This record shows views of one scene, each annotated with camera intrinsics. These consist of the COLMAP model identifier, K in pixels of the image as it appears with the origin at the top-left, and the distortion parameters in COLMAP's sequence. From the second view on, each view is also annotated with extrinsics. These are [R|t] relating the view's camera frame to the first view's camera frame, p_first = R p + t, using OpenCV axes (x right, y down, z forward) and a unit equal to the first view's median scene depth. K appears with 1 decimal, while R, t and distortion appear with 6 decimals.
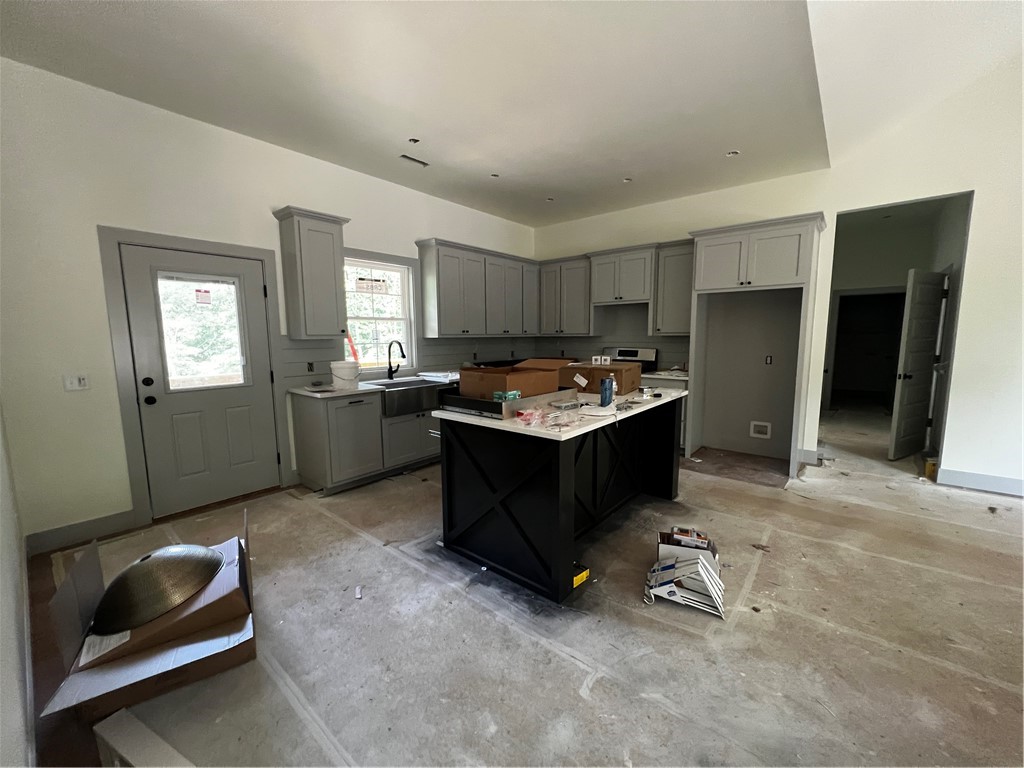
lens RADIAL K [[408.8, 0, 512.0], [0, 408.8, 384.0], [0, 0, 1]] dist [-0.000137, -0.000202]
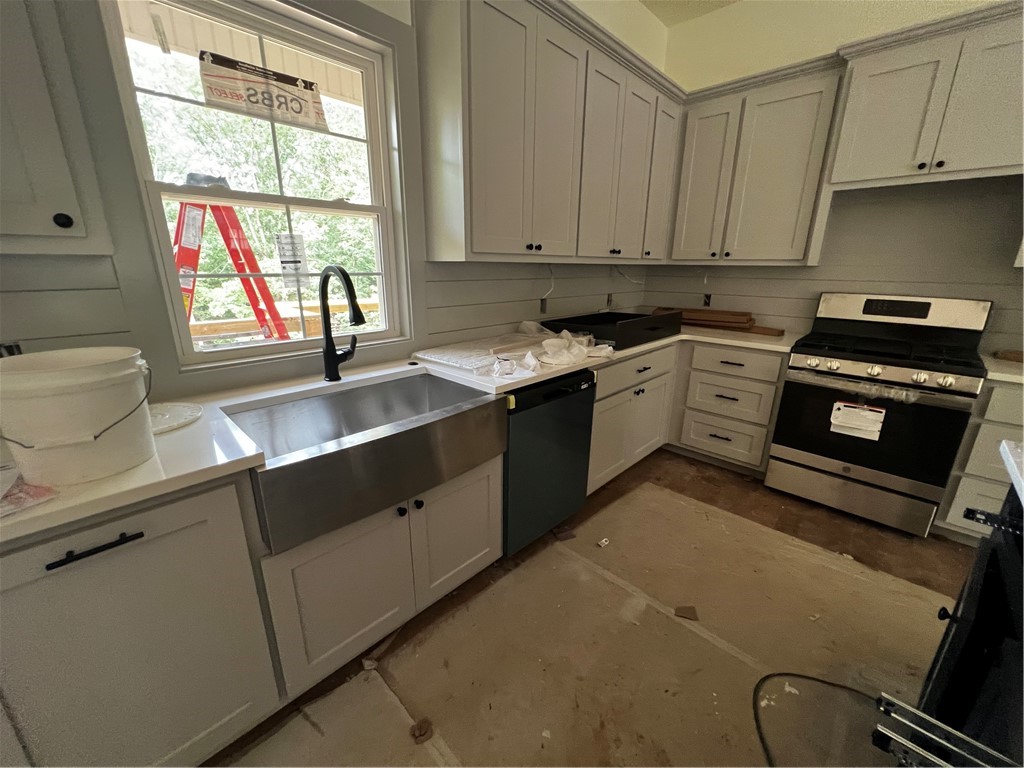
lens RADIAL K [[408.3, 0, 512.0], [0, 408.3, 384.0], [0, 0, 1]] dist [0.000737, -0.000067]
pose [[0.997328, 0.037270, -0.062827, -0.111341], [-0.026409, 0.985840, 0.165594, -0.066637], [0.068109, -0.163492, 0.984191, 0.620811]]
